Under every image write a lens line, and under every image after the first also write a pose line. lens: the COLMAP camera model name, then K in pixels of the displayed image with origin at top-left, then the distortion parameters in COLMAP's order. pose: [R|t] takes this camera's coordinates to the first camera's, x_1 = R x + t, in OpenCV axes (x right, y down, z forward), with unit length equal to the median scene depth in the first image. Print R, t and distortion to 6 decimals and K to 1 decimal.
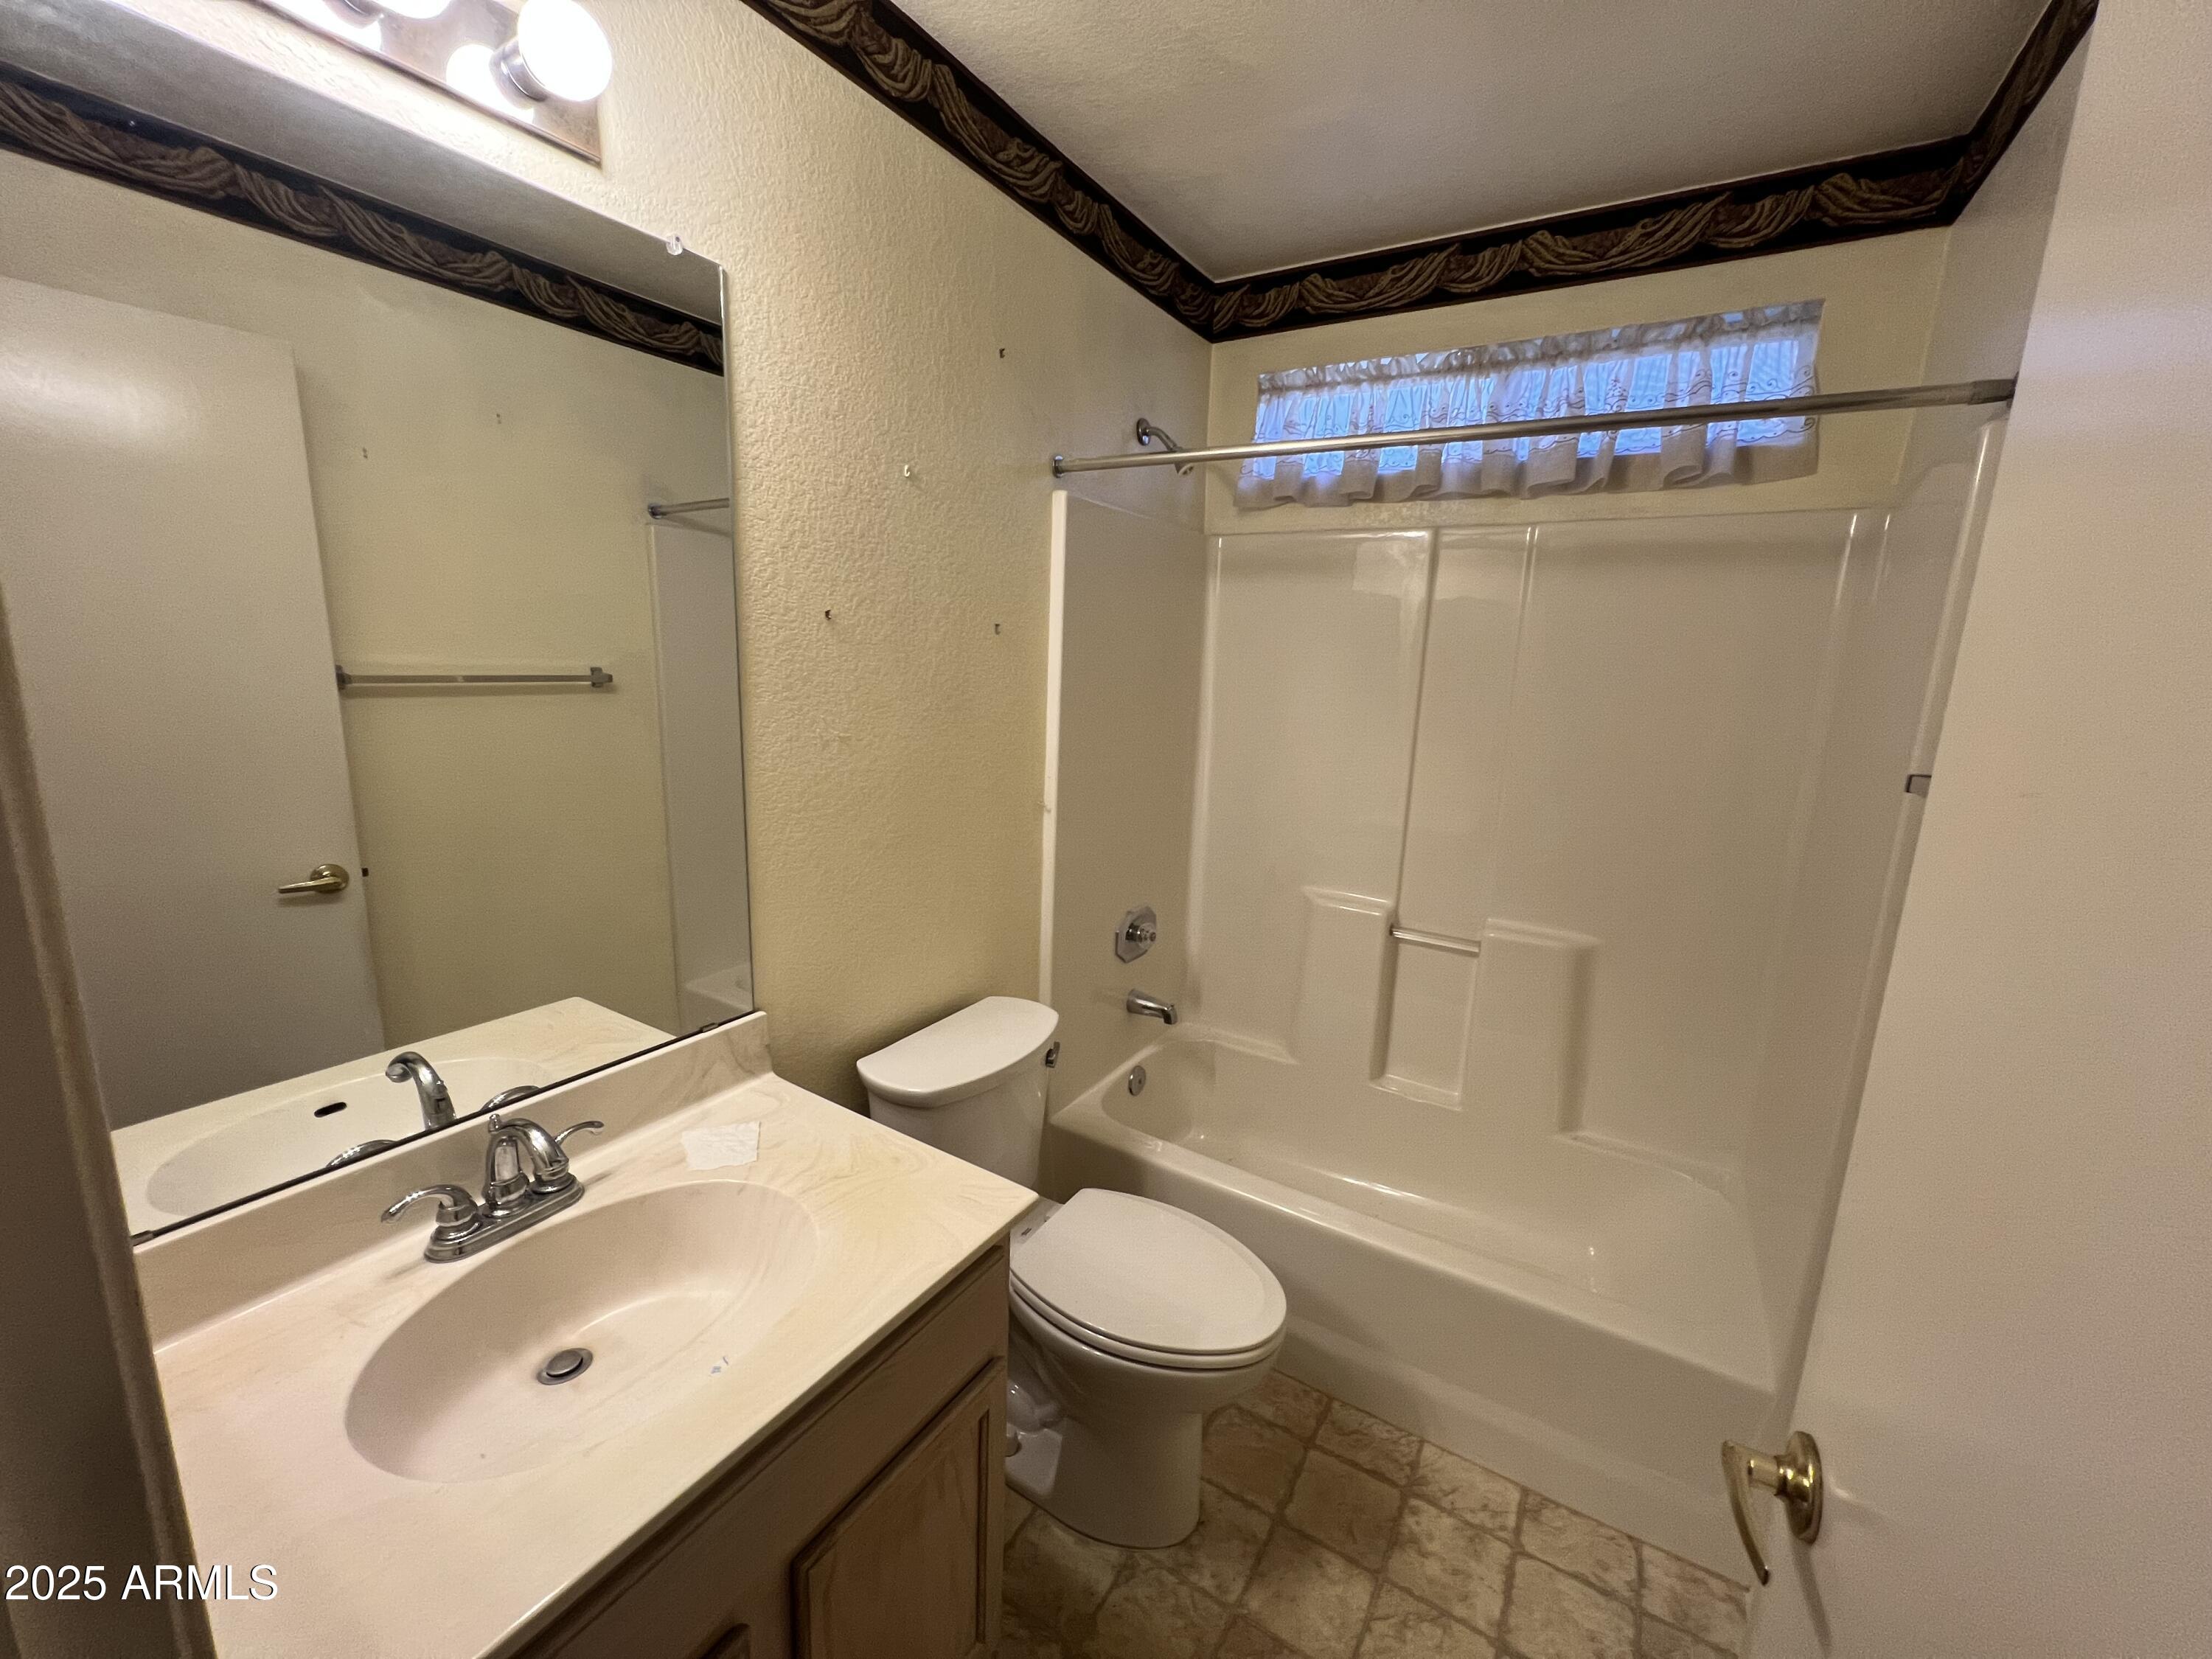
lens RADIAL K [[879.9, 0, 1106.0], [0, 879.9, 829.5], [0, 0, 1]] dist [0.002642, 0.001075]
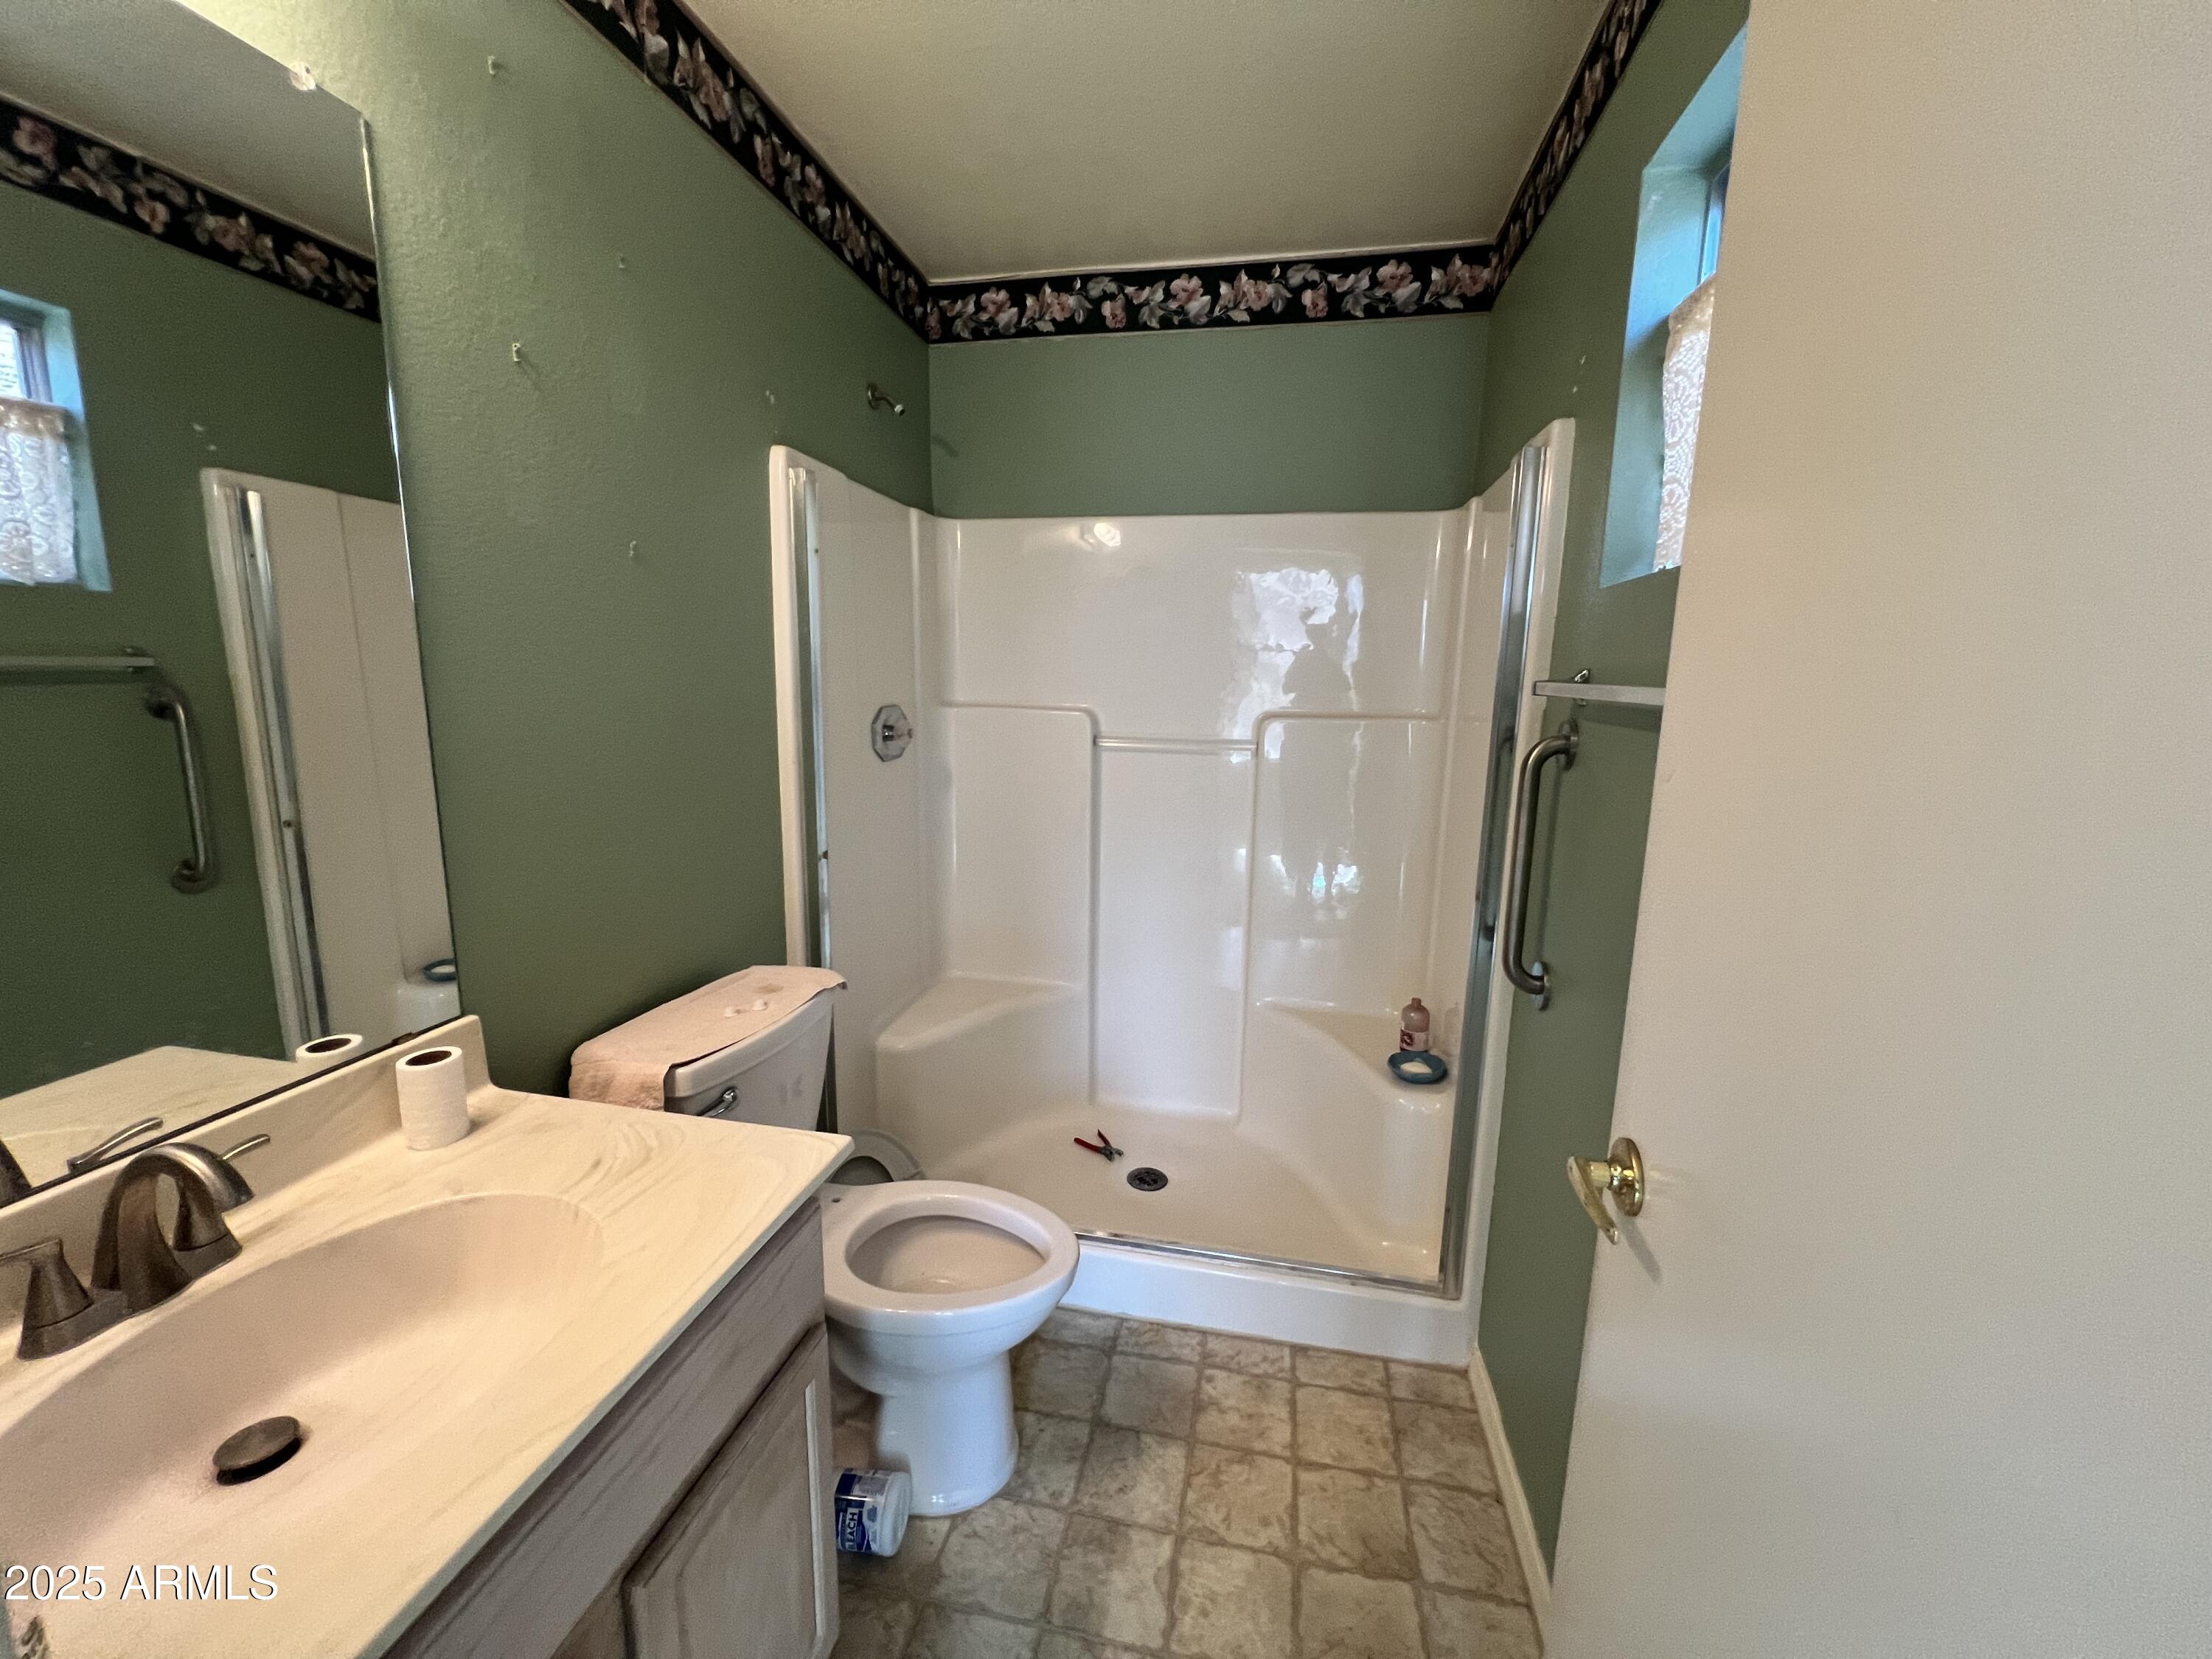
lens RADIAL K [[879.9, 0, 1106.0], [0, 879.9, 829.5], [0, 0, 1]] dist [0.002642, 0.001075]
pose [[0.938221, -0.076664, 0.337437, -0.100010], [0.081444, 0.996678, -0.000009, 0.085989], [-0.336315, 0.027490, 0.941348, -0.012404]]
